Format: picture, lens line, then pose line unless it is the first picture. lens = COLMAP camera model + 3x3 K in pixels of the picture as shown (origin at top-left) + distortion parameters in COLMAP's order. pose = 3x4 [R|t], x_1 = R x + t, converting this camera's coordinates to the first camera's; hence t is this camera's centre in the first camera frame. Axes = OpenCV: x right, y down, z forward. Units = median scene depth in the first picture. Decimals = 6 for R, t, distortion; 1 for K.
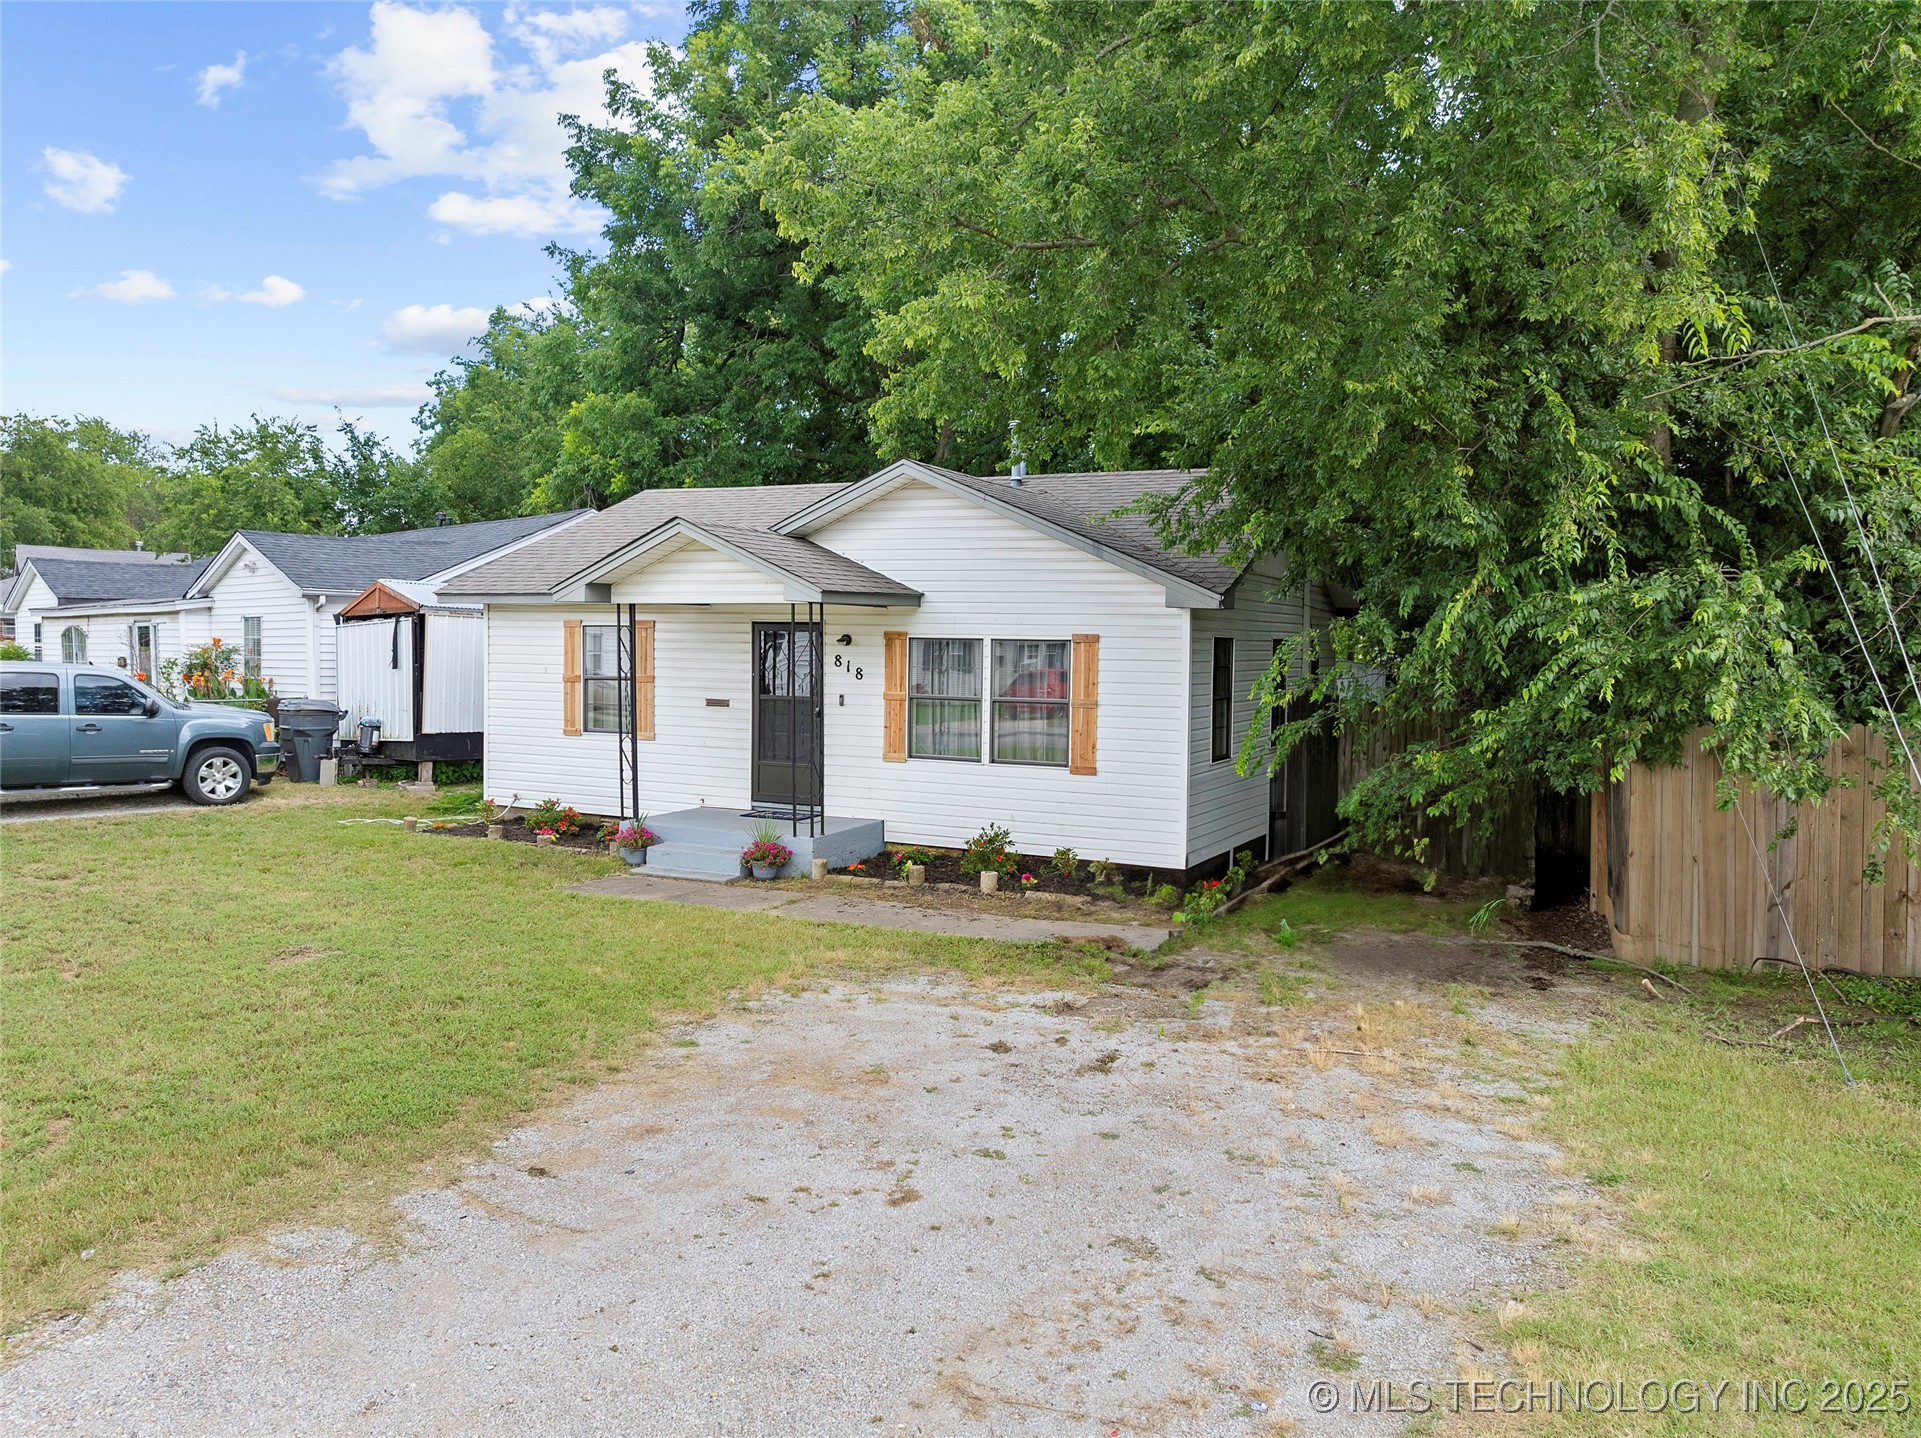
lens RADIAL K [[1307.5, 0, 1043.1], [0, 1307.5, 693.5], [0, 0, 1]] dist [-0.002088, 0.000729]
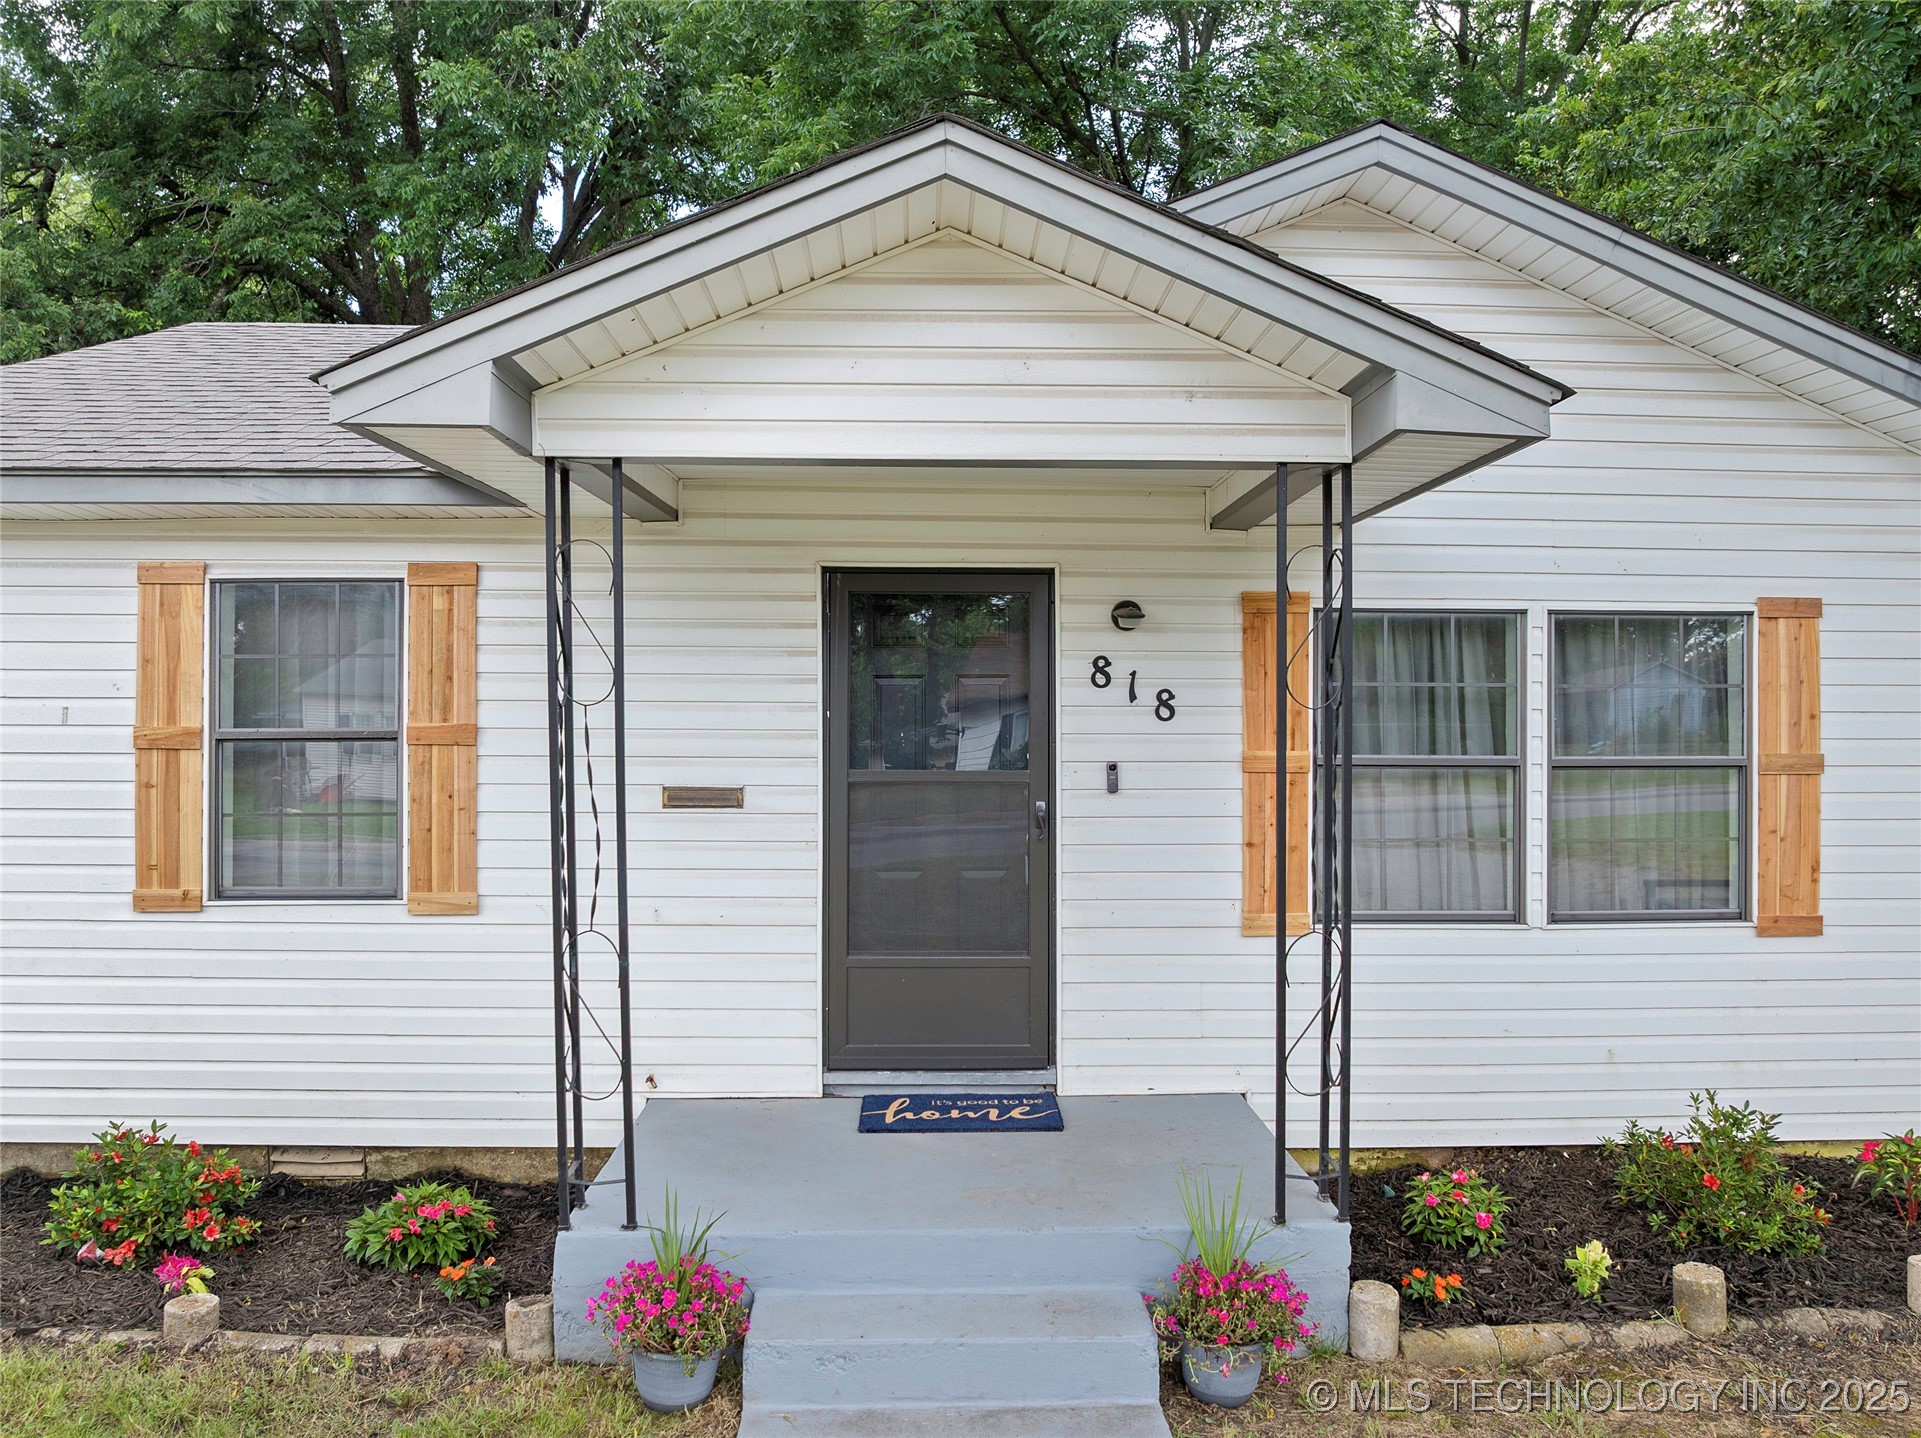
lens RADIAL K [[1354.9, 0, 993.2], [0, 1354.9, 697.1], [0, 0, 1]] dist [-0.039034, 0.005215]
pose [[0.902375, -0.005463, 0.430917, -0.349612], [0.027608, 0.998598, -0.045154, -0.001282], [-0.430066, 0.052643, 0.901261, 0.666264]]
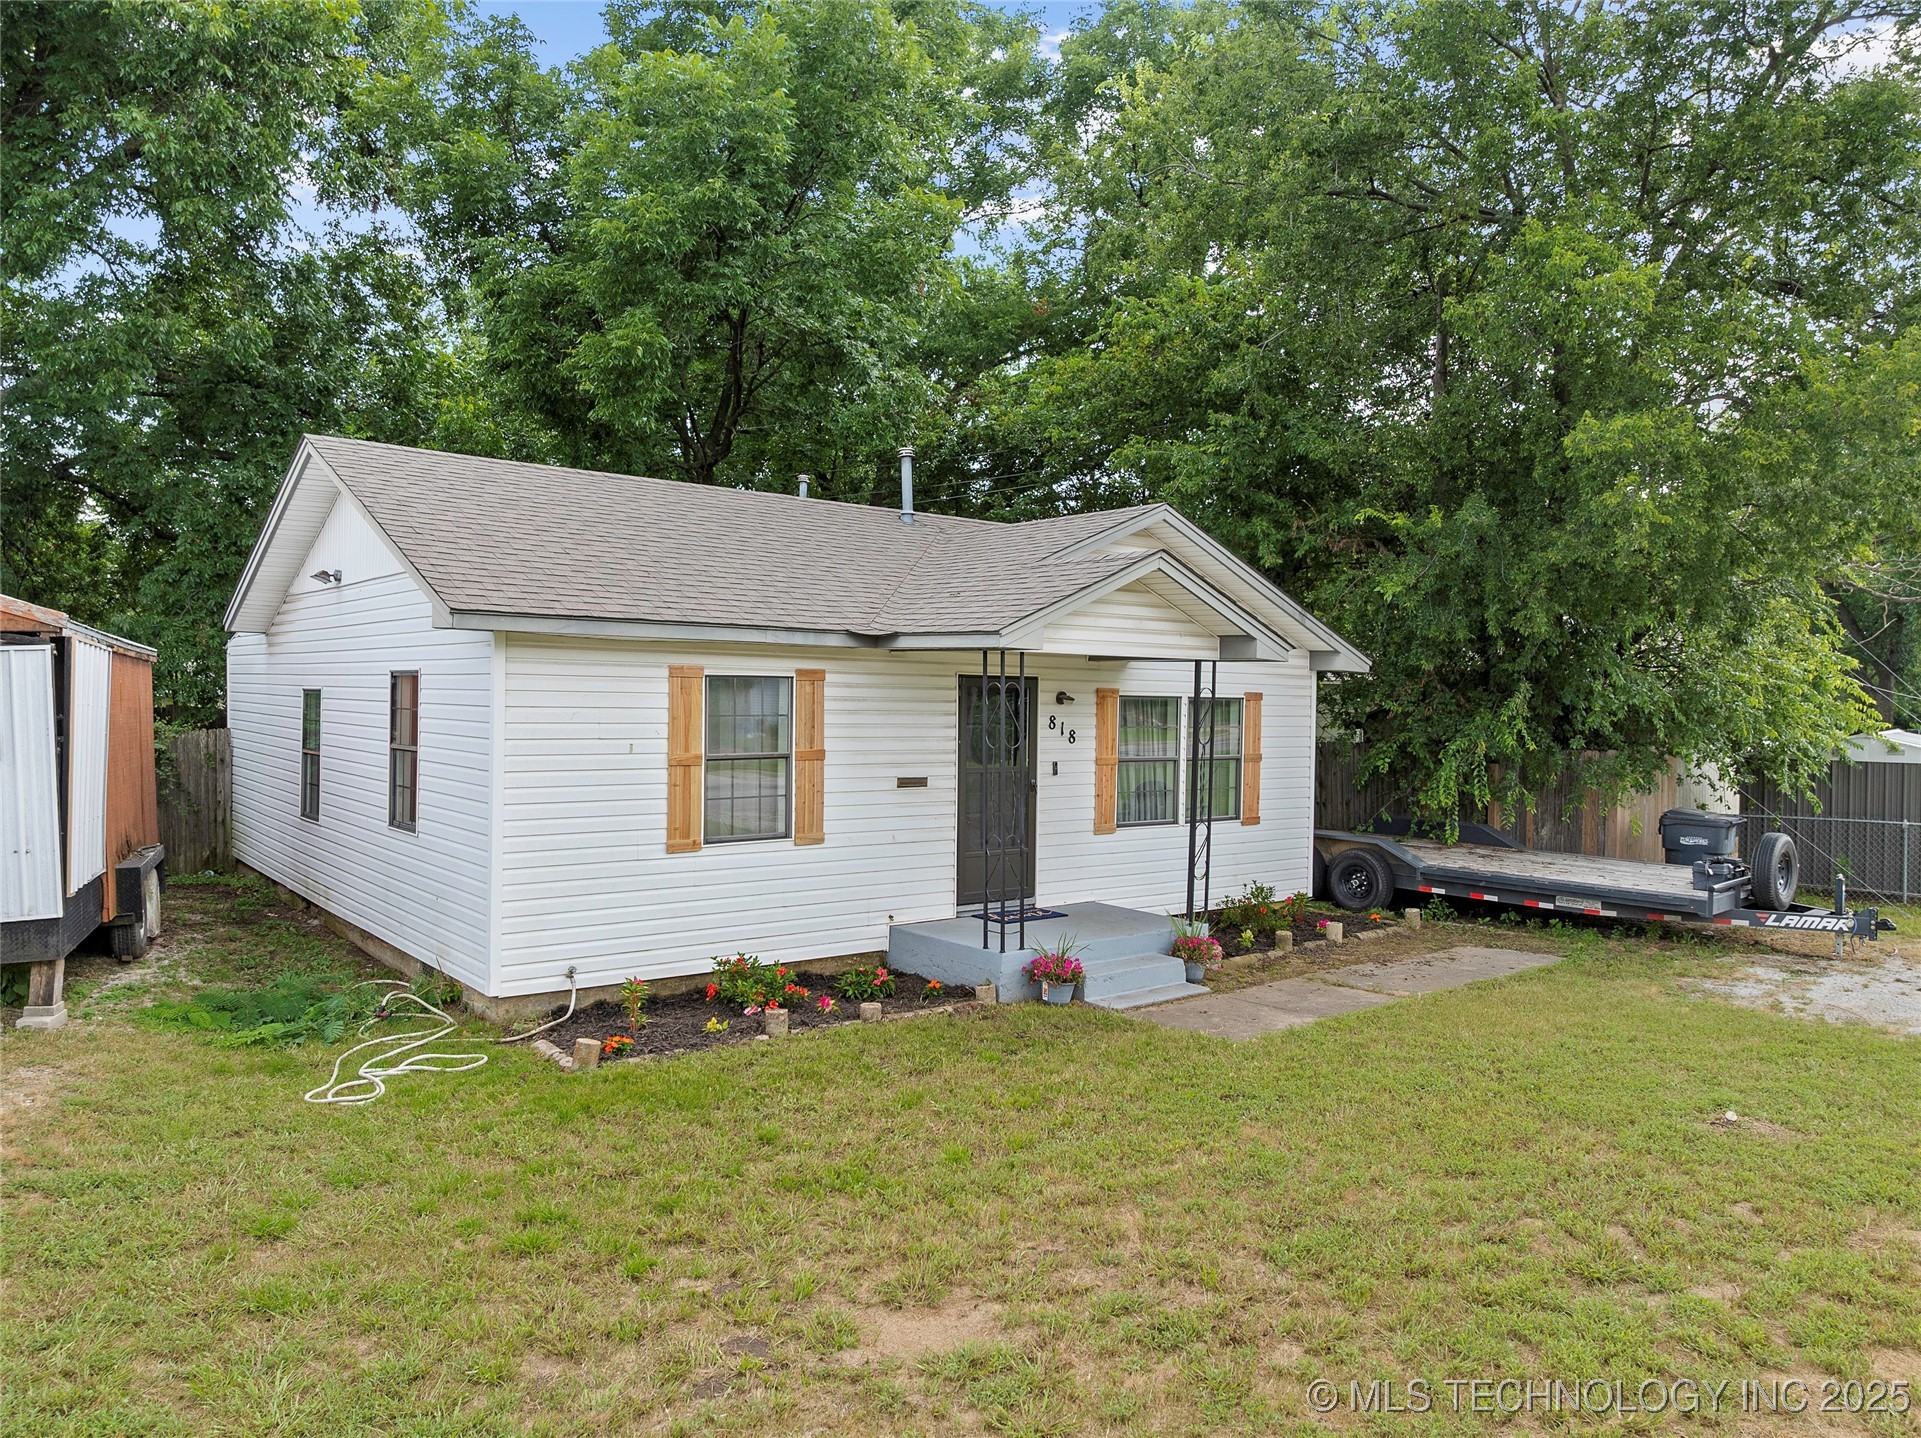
lens RADIAL K [[1294.5, 0, 960.5], [0, 1294.5, 719.0], [0, 0, 1]] dist [-0.037629, -0.001519]
pose [[0.472686, -0.021037, 0.880980, -0.921253], [0.027209, 0.999587, 0.009270, -0.036513], [-0.880811, 0.019589, 0.473063, 0.655259]]
